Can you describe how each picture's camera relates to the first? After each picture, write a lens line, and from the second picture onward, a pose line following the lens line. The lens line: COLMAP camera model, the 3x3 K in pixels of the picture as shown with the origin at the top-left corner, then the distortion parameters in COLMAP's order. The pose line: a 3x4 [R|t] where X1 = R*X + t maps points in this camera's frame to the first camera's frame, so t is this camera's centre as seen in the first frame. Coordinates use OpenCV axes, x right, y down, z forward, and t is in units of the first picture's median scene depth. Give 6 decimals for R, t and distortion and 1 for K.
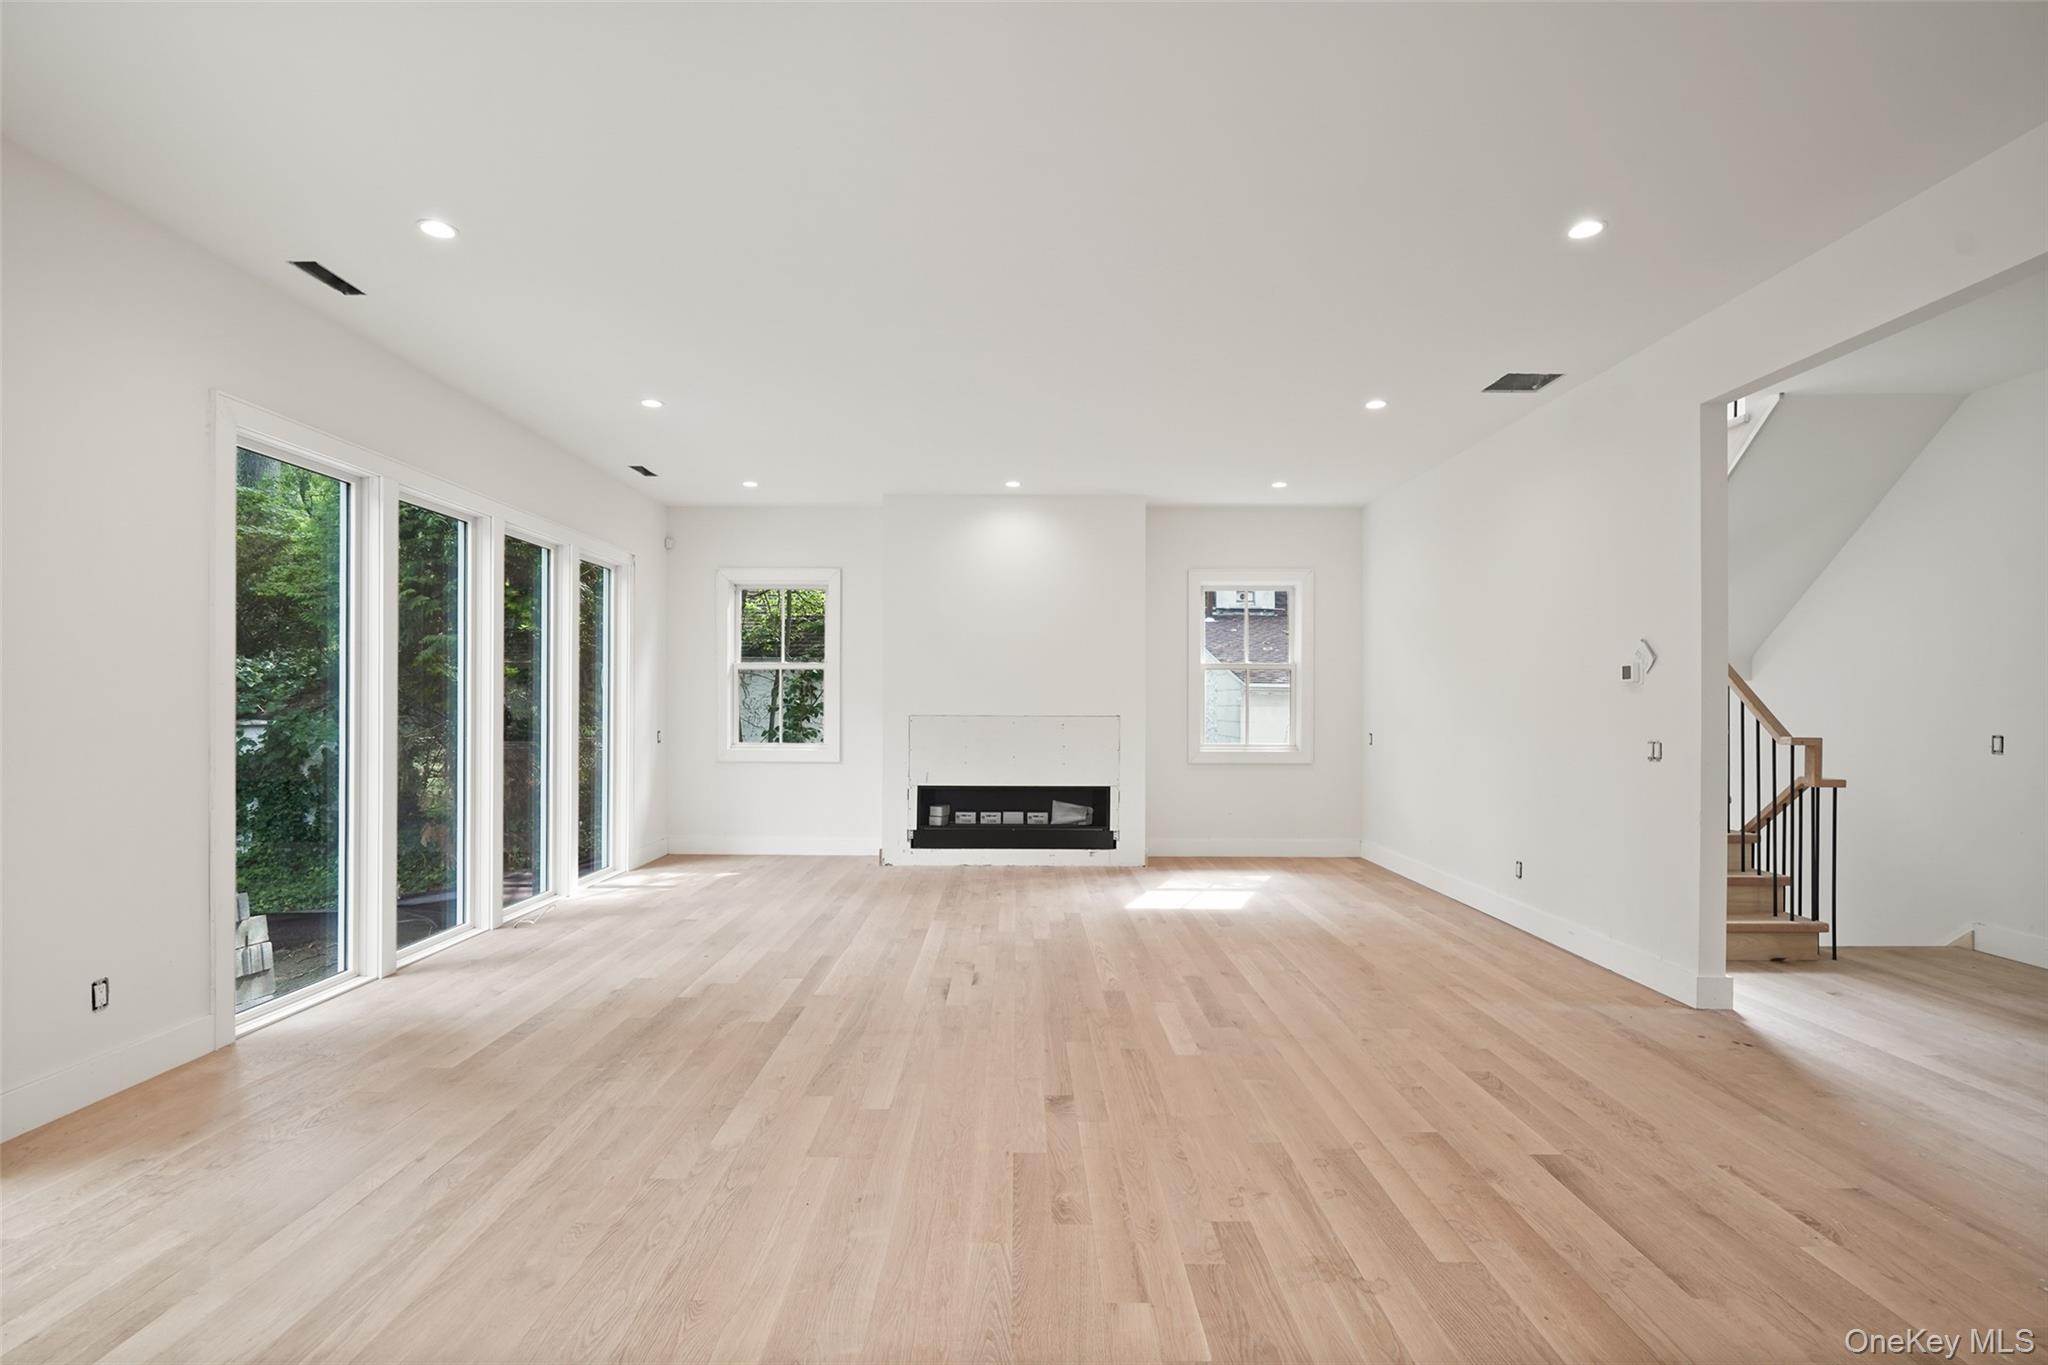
lens RADIAL K [[963.9, 0, 1009.6], [0, 963.9, 699.7], [0, 0, 1]] dist [-0.002026, -0.000057]
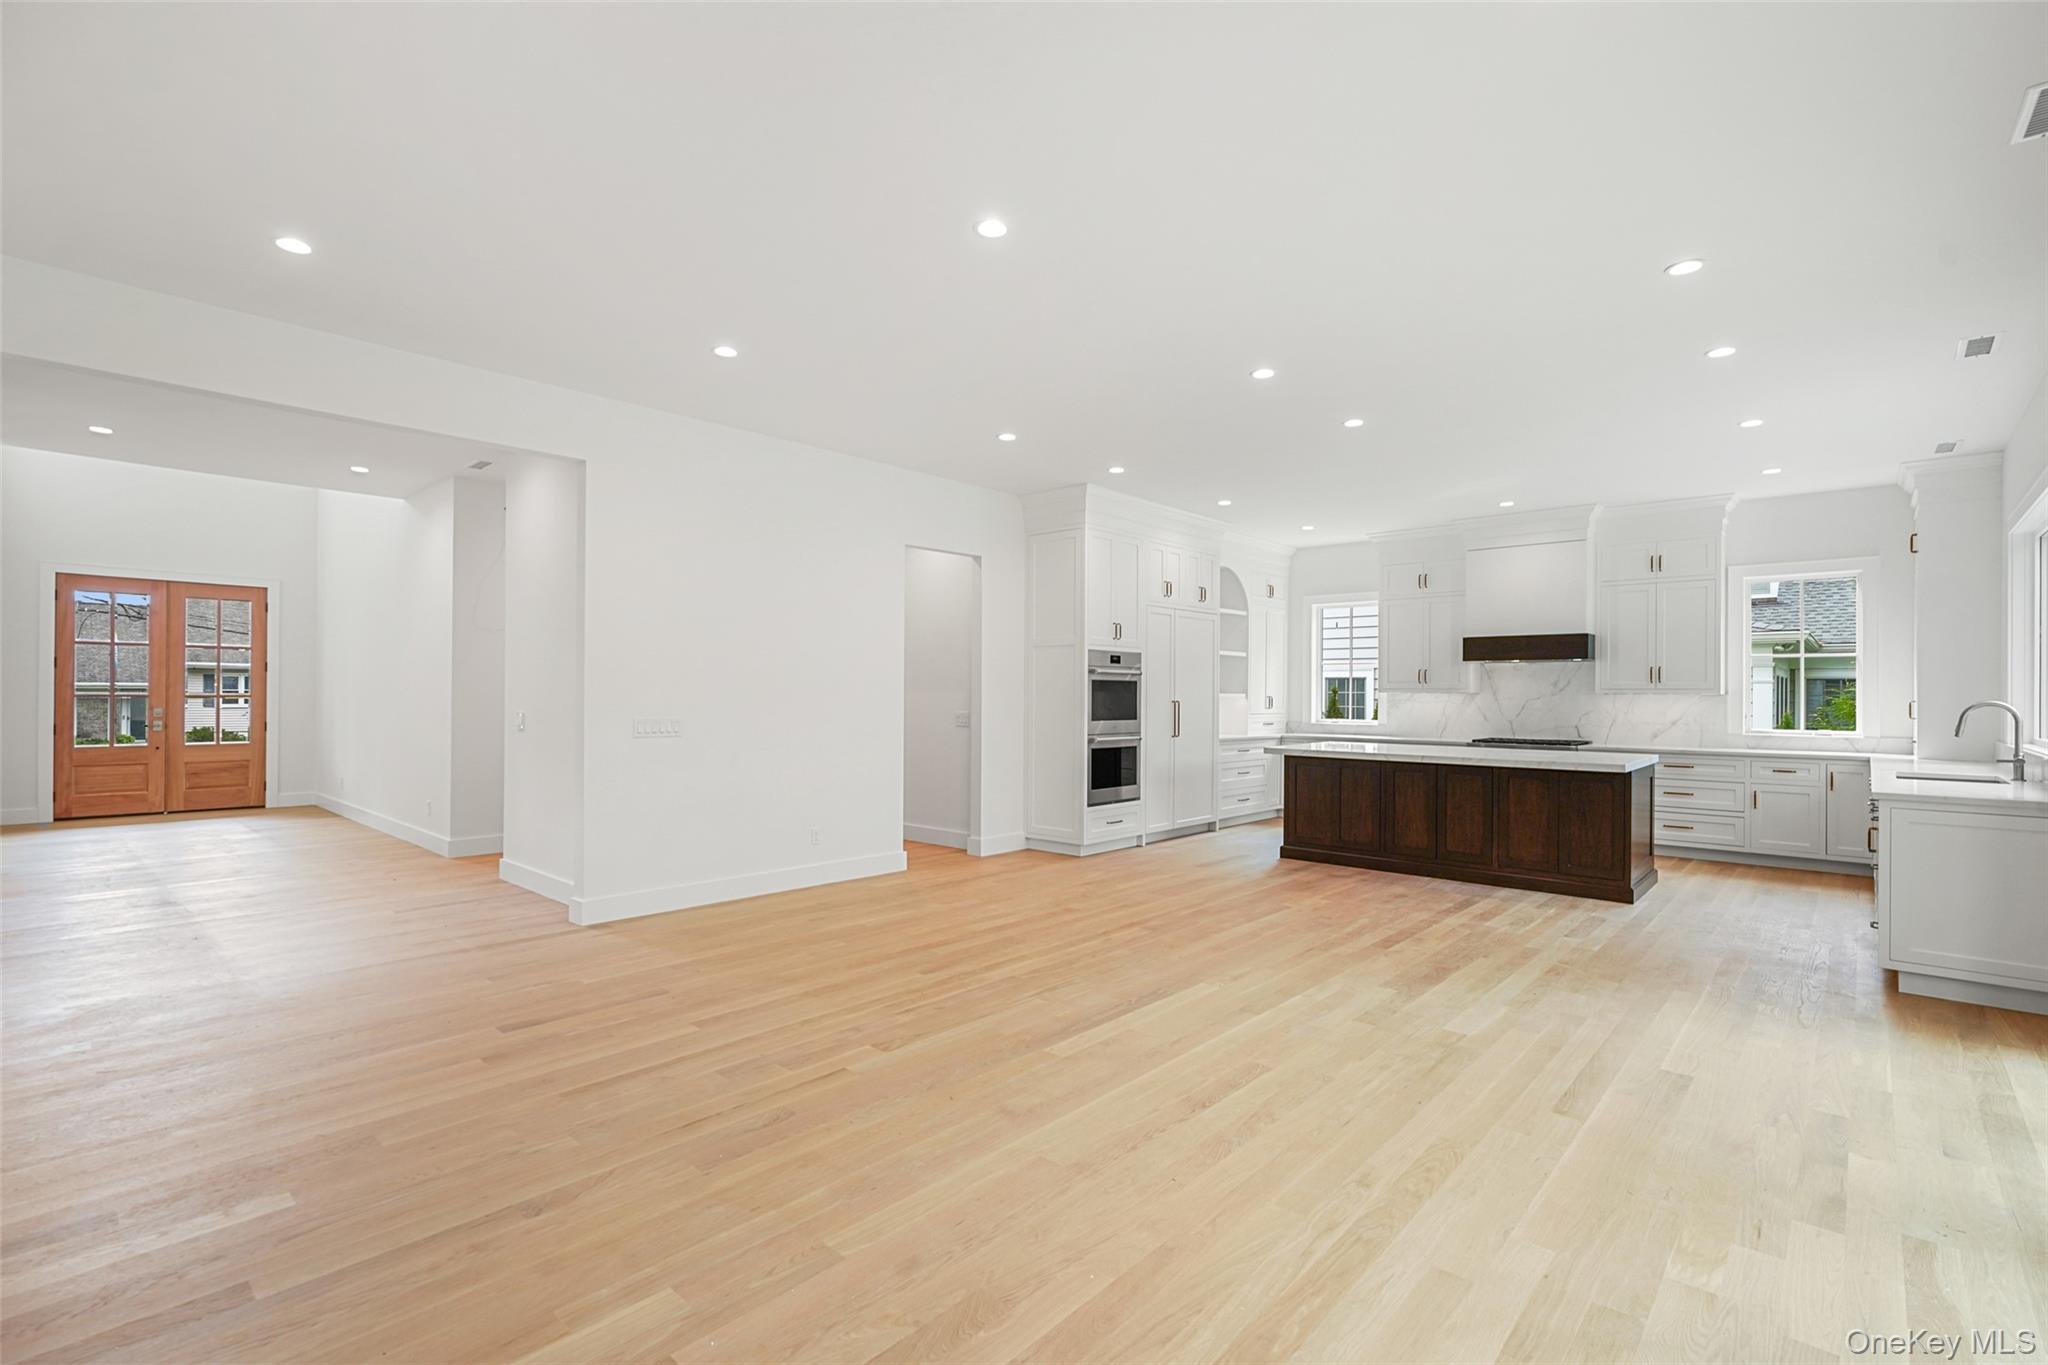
lens RADIAL K [[939.5, 0, 1014.7], [0, 939.5, 689.4], [0, 0, 1]] dist [-0.001266, 0.000742]
pose [[-0.744372, -0.004735, 0.667748, -0.309411], [-0.012929, 0.999890, -0.007322, 0.000484], [-0.667640, -0.014084, -0.744351, 0.550126]]
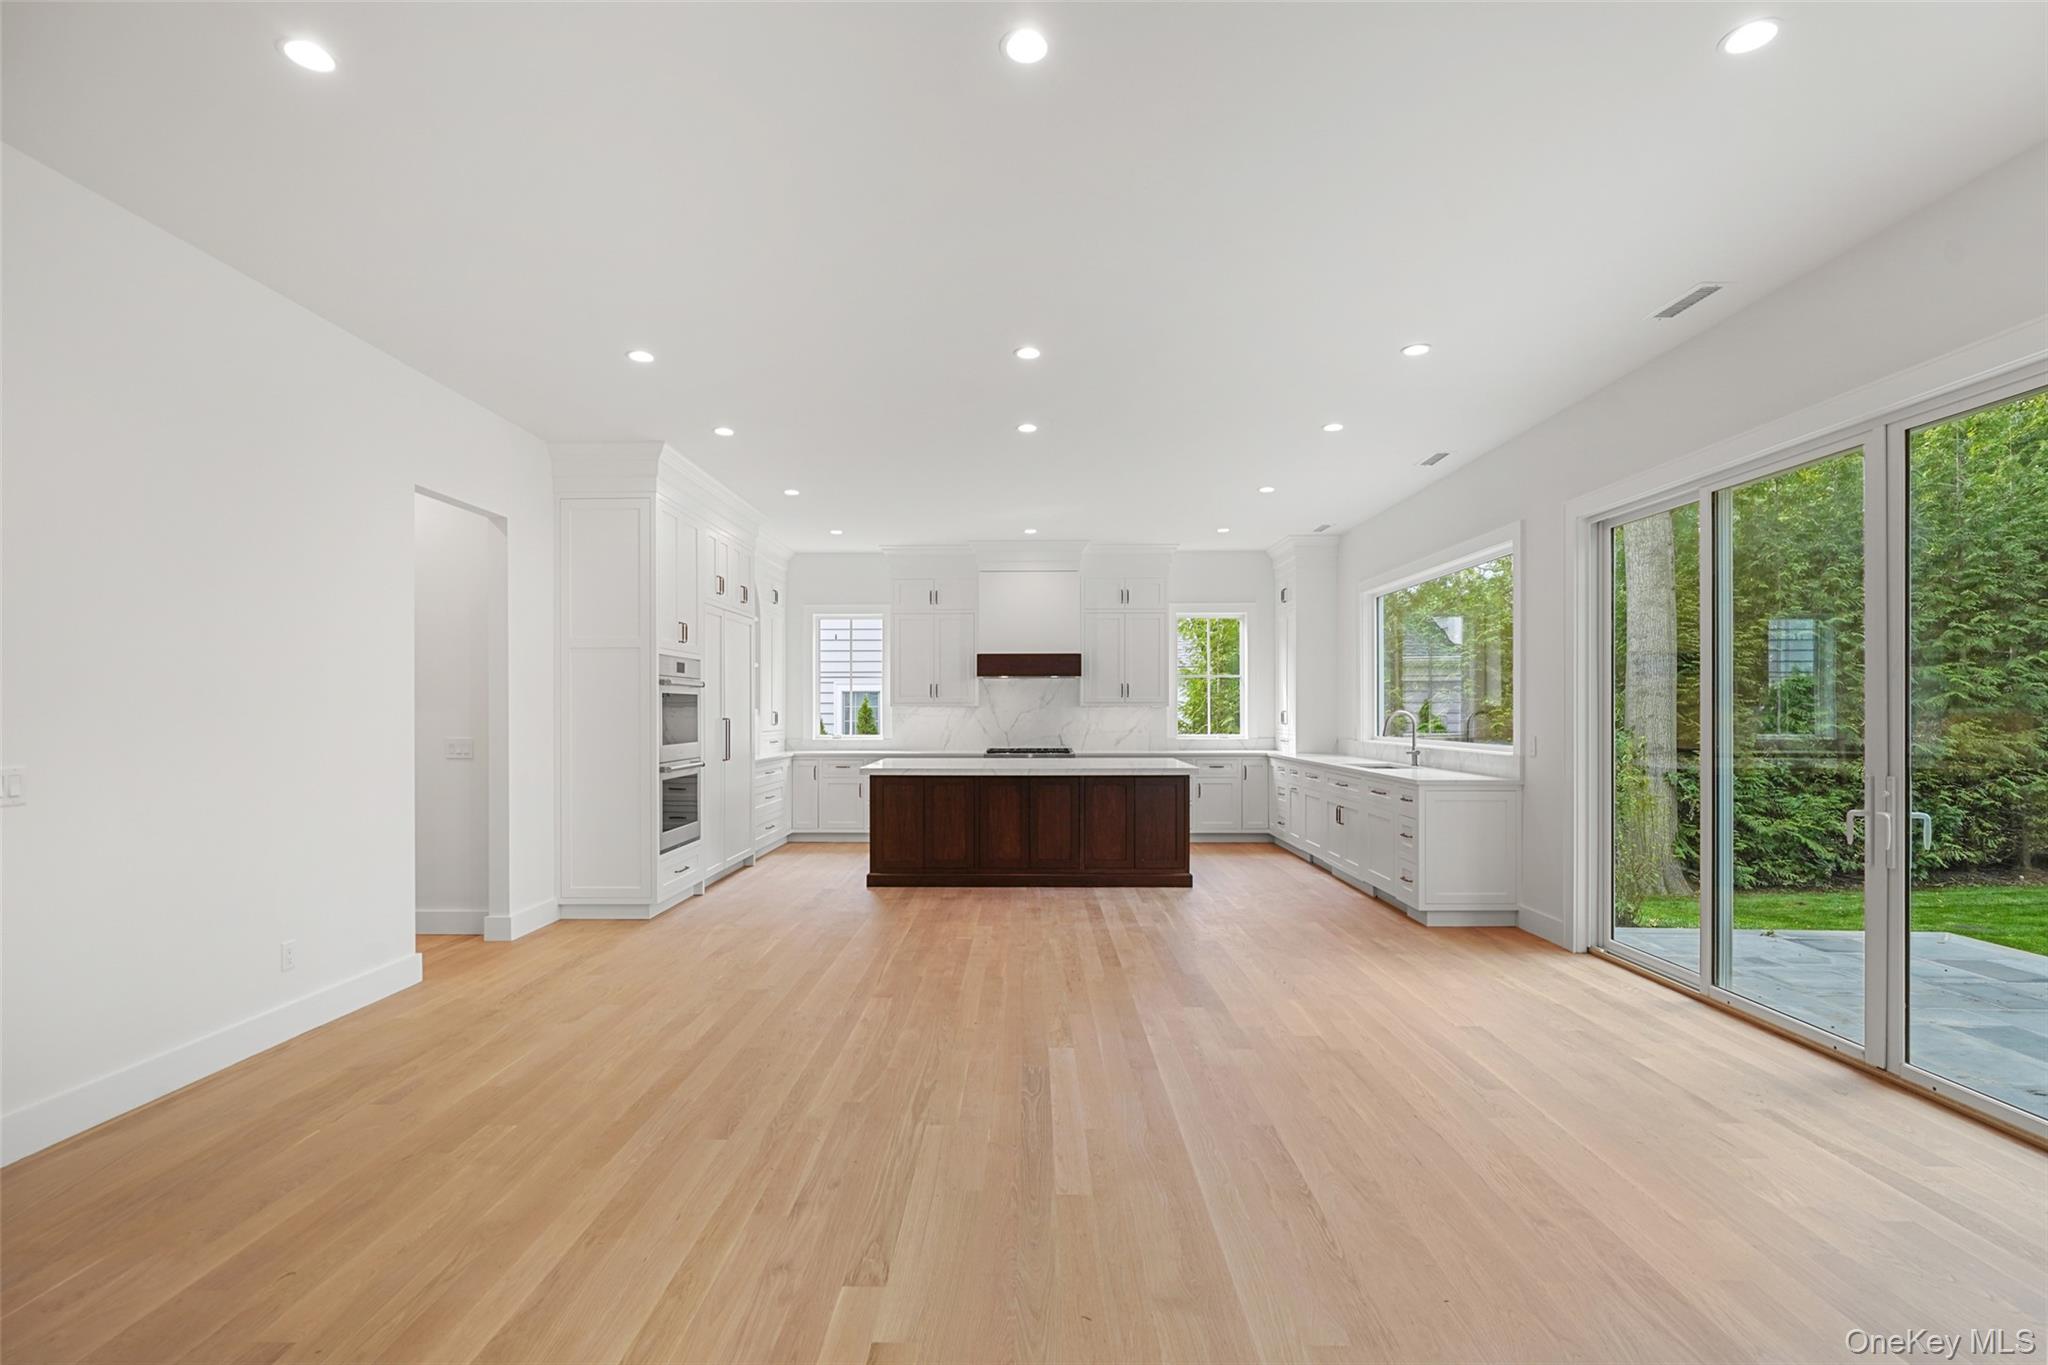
lens RADIAL K [[938.2, 0, 1017.8], [0, 938.2, 710.6], [0, 0, 1]] dist [-0.007134, 0.000840]
pose [[-0.999998, -0.001818, 0.000894, -0.000221], [-0.001823, 0.999984, -0.005269, 0.000439], [-0.000884, -0.005270, -0.999986, 0.535083]]
